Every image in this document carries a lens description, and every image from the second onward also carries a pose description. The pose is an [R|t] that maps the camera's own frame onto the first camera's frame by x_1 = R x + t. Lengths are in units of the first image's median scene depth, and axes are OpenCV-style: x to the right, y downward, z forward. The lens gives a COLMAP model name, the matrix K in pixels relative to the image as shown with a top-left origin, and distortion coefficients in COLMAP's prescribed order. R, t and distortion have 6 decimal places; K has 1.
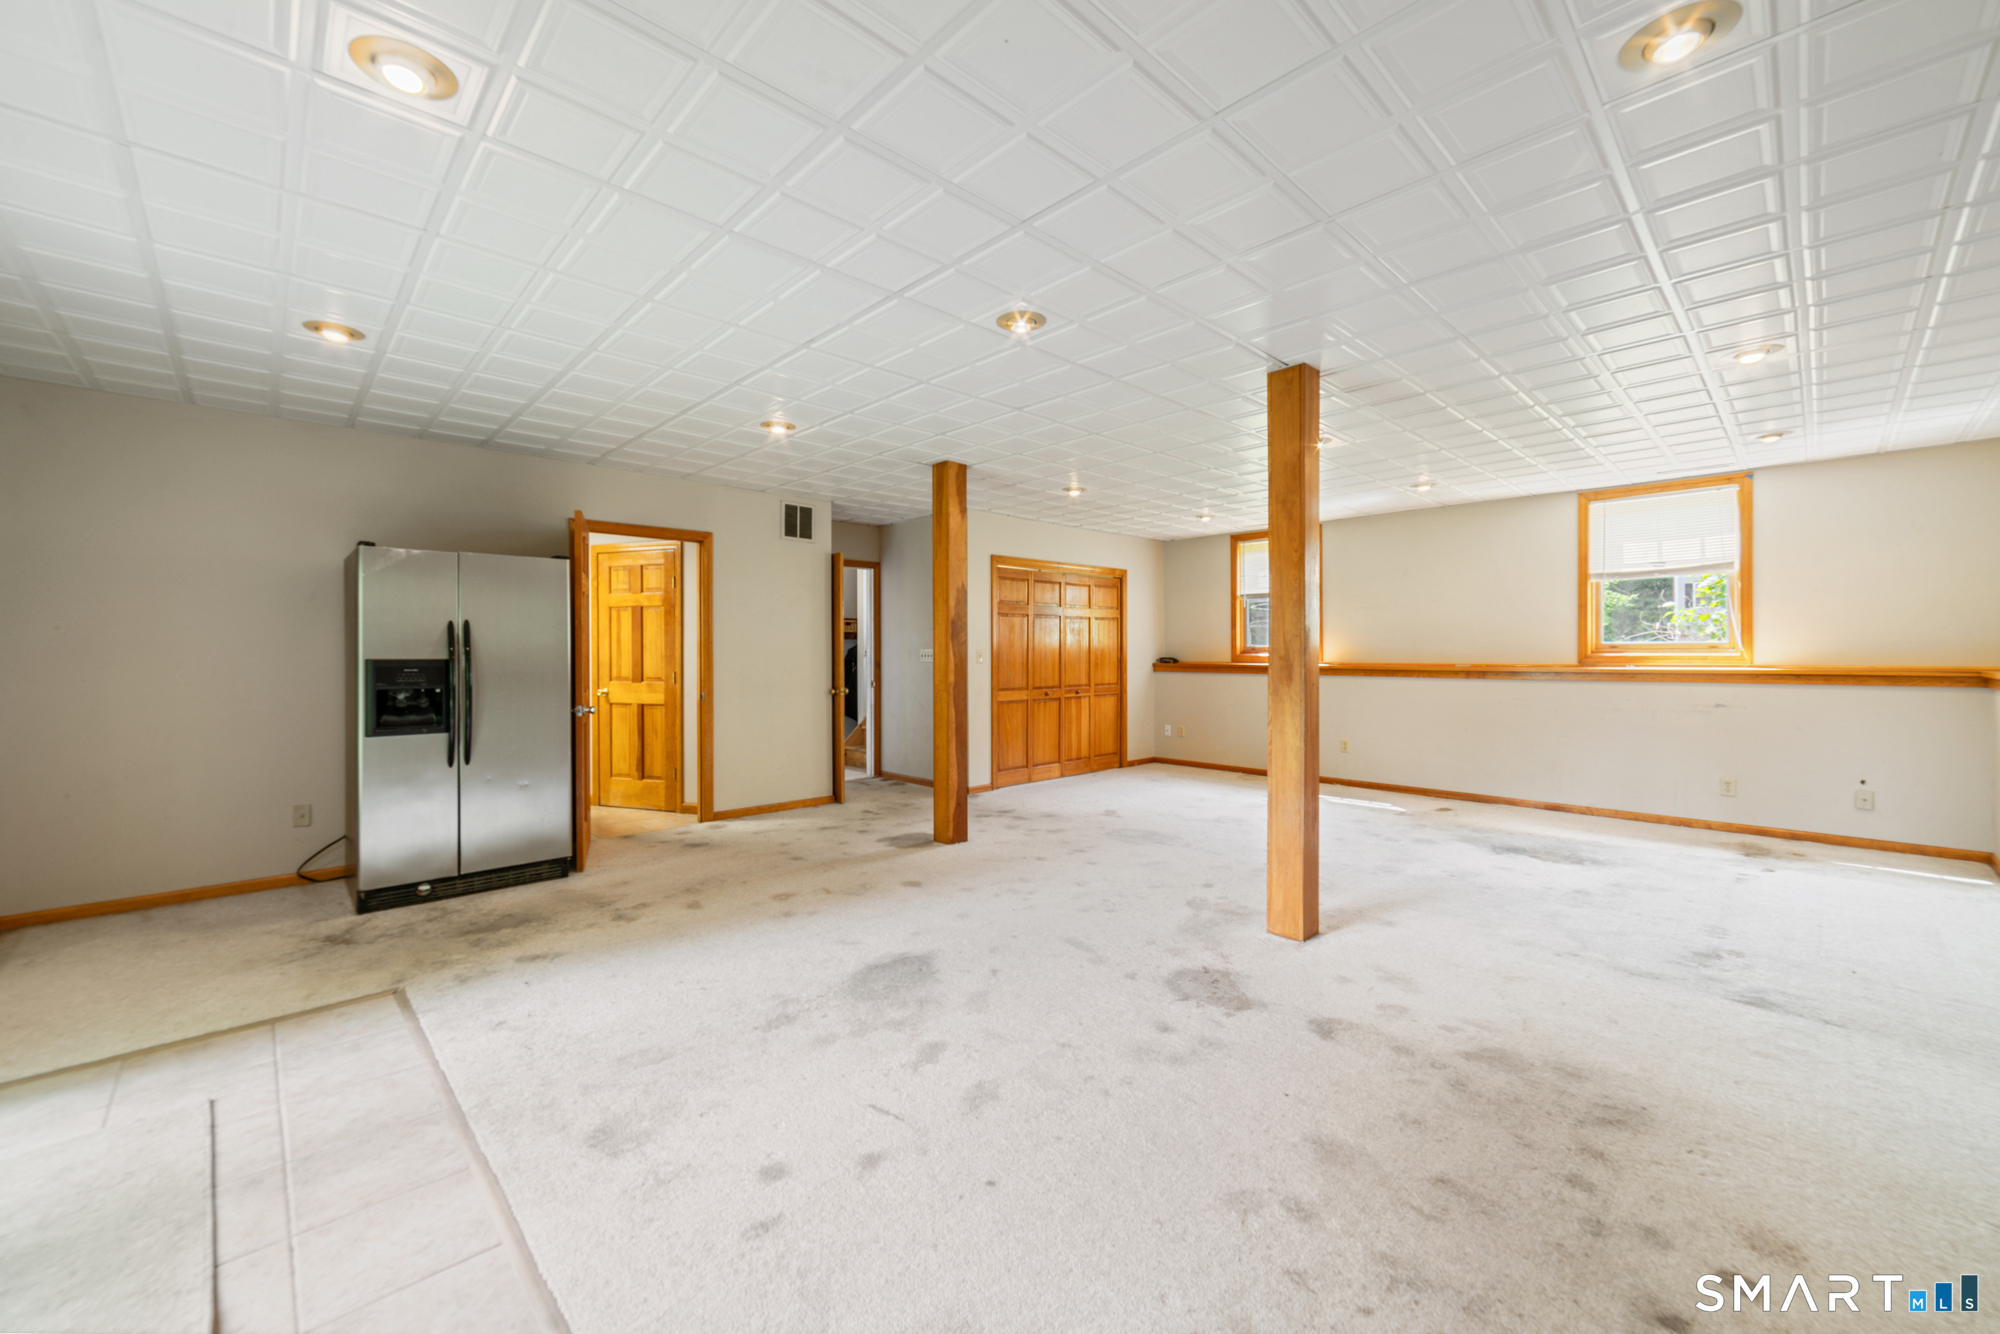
lens RADIAL K [[785.1, 0, 997.1], [0, 785.1, 644.4], [0, 0, 1]] dist [-0.010671, 0.005134]
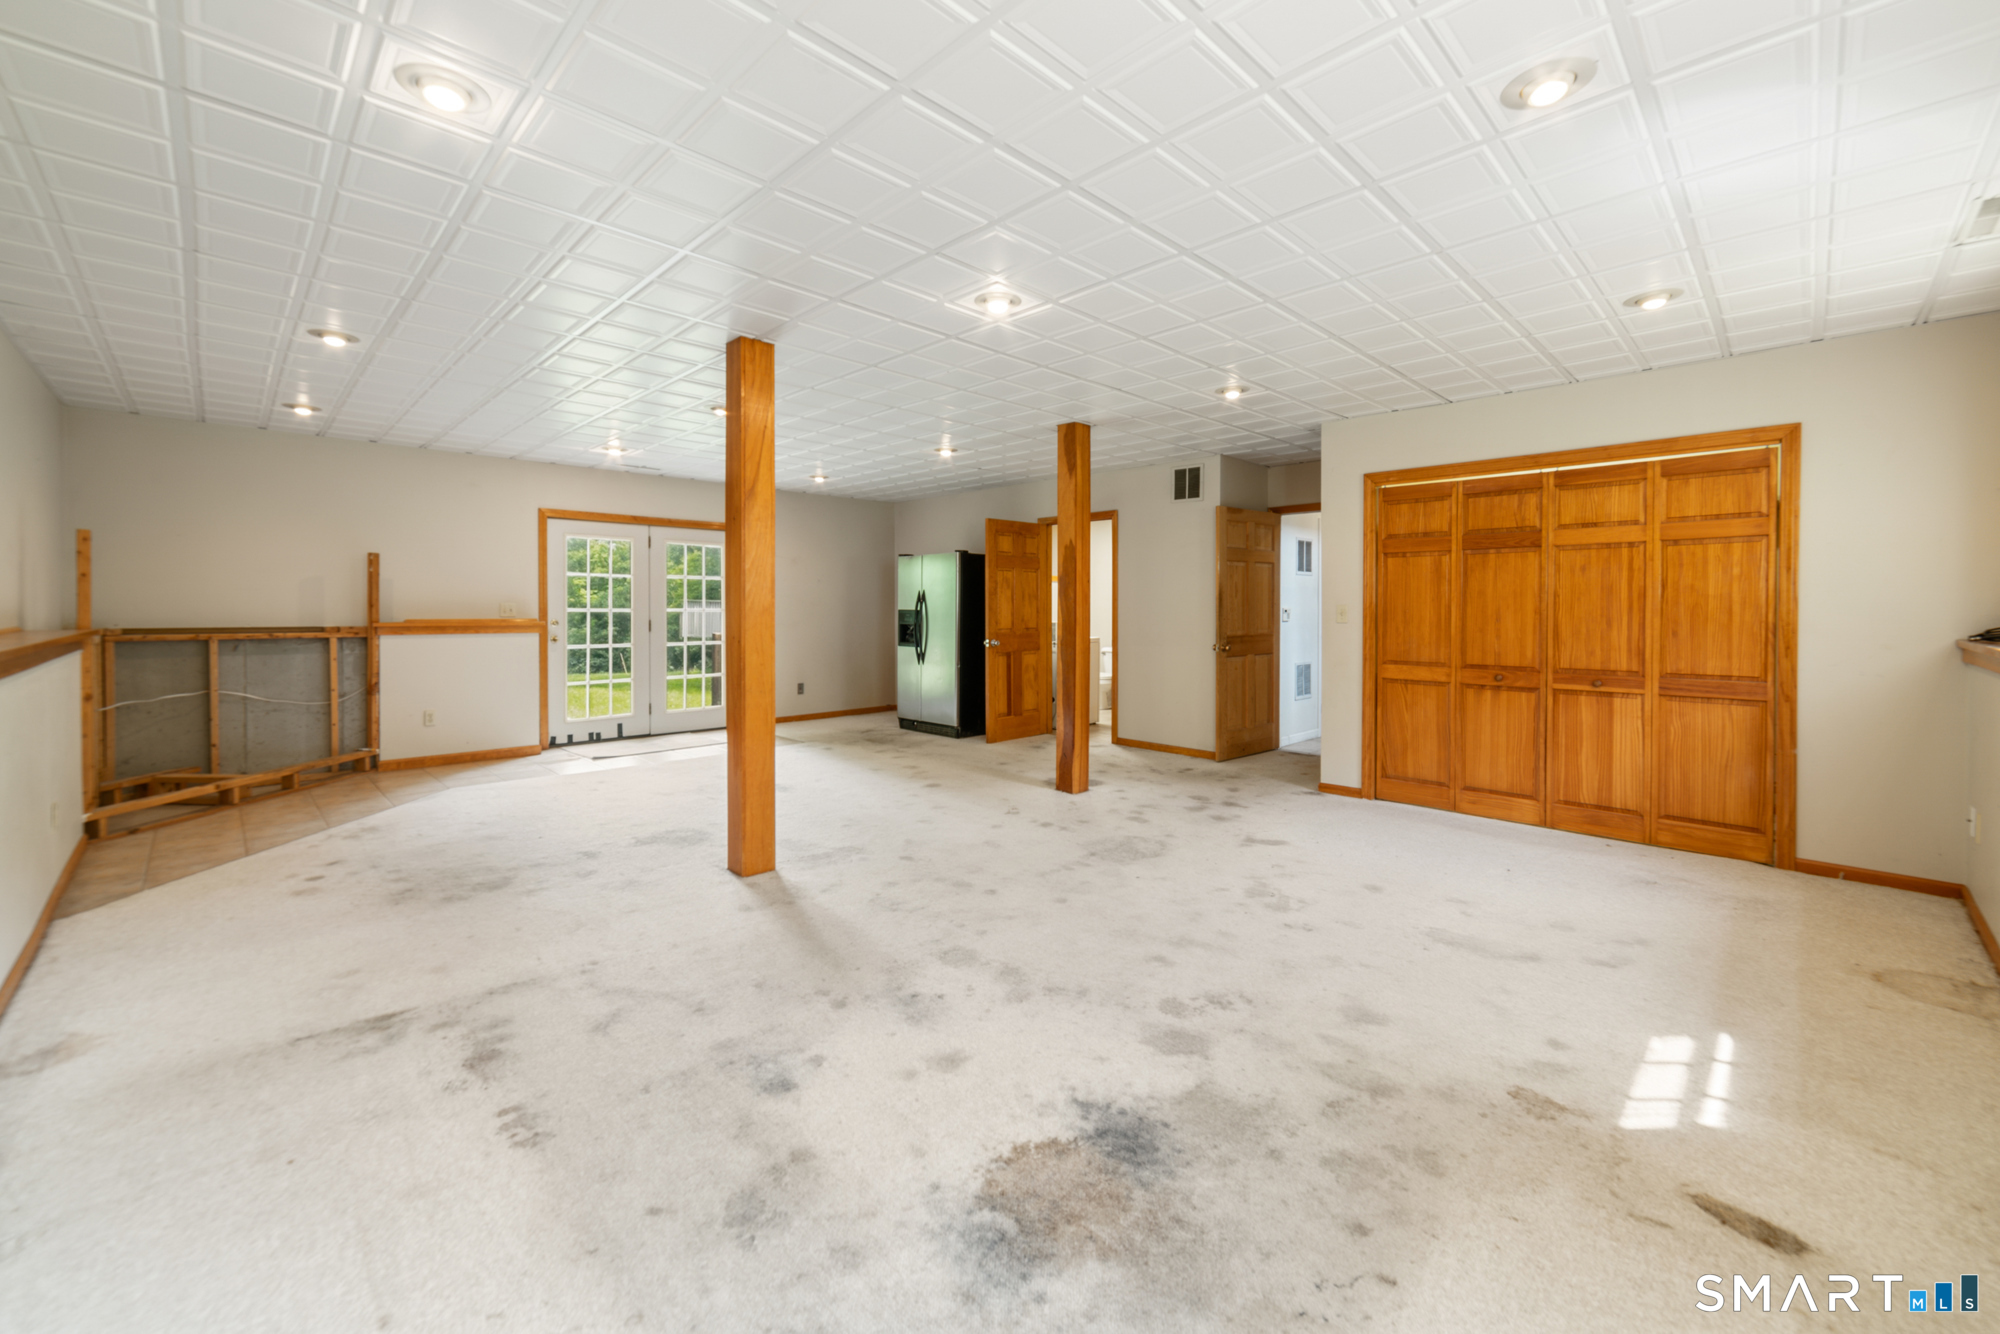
lens RADIAL K [[798.3, 0, 1001.9], [0, 798.3, 603.3], [0, 0, 1]] dist [-0.011769, 0.004675]
pose [[0.024321, 0.000406, -0.999704, 0.883937], [0.006740, 0.999977, 0.000570, 0.002446], [0.999681, -0.006751, 0.024317, 0.788824]]
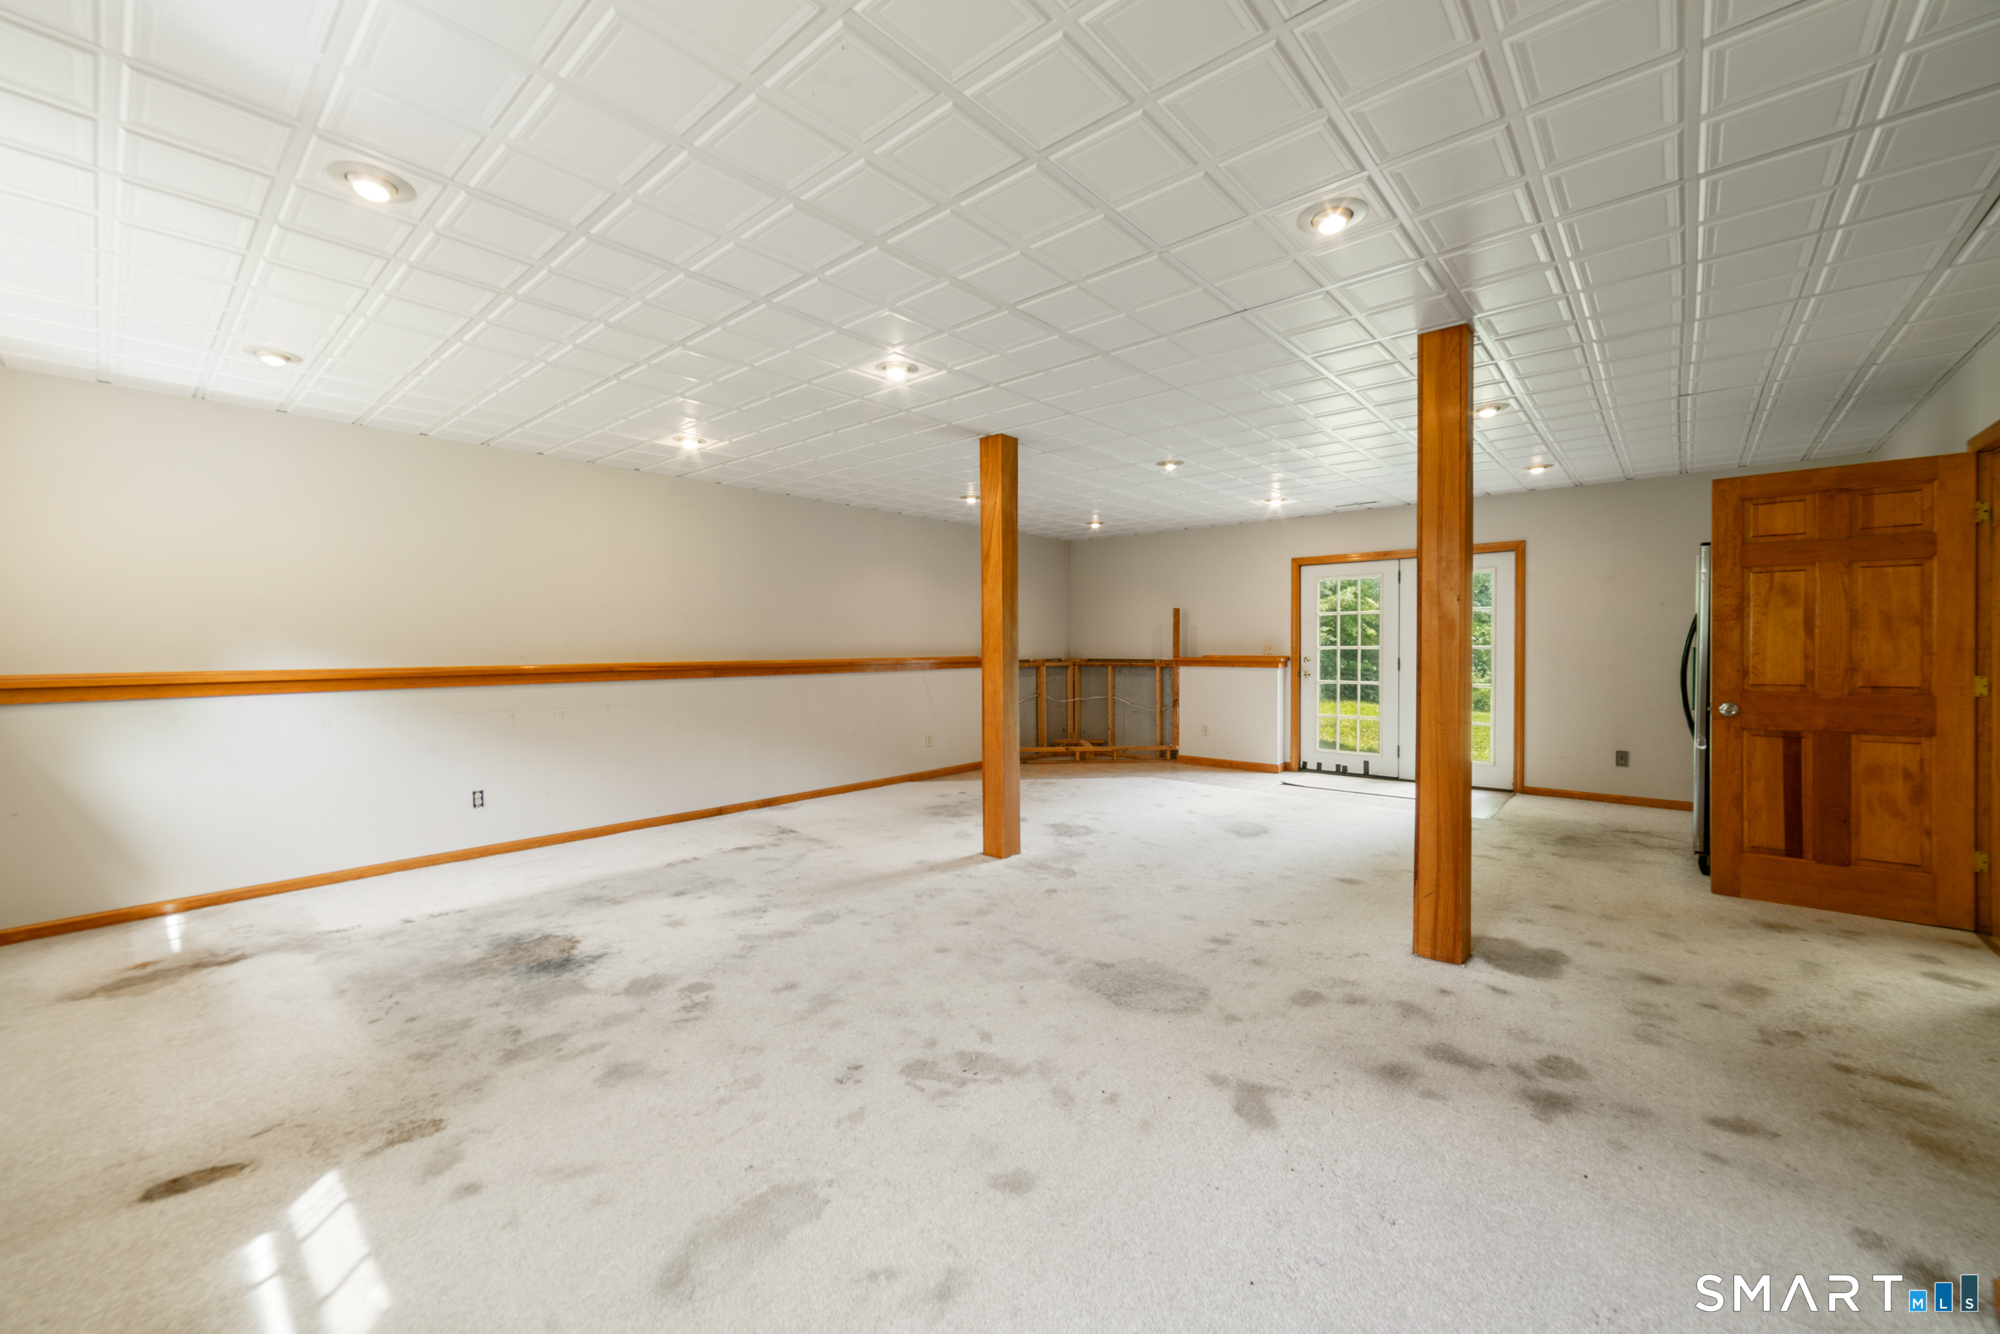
lens RADIAL K [[779.1, 0, 976.7], [0, 779.1, 657.3], [0, 0, 1]] dist [-0.001706, 0.000399]
pose [[-0.996511, 0.010889, -0.082752, 0.316015], [0.010357, 0.999923, 0.006856, 0.010512], [0.082820, 0.005975, -0.996547, 1.398909]]
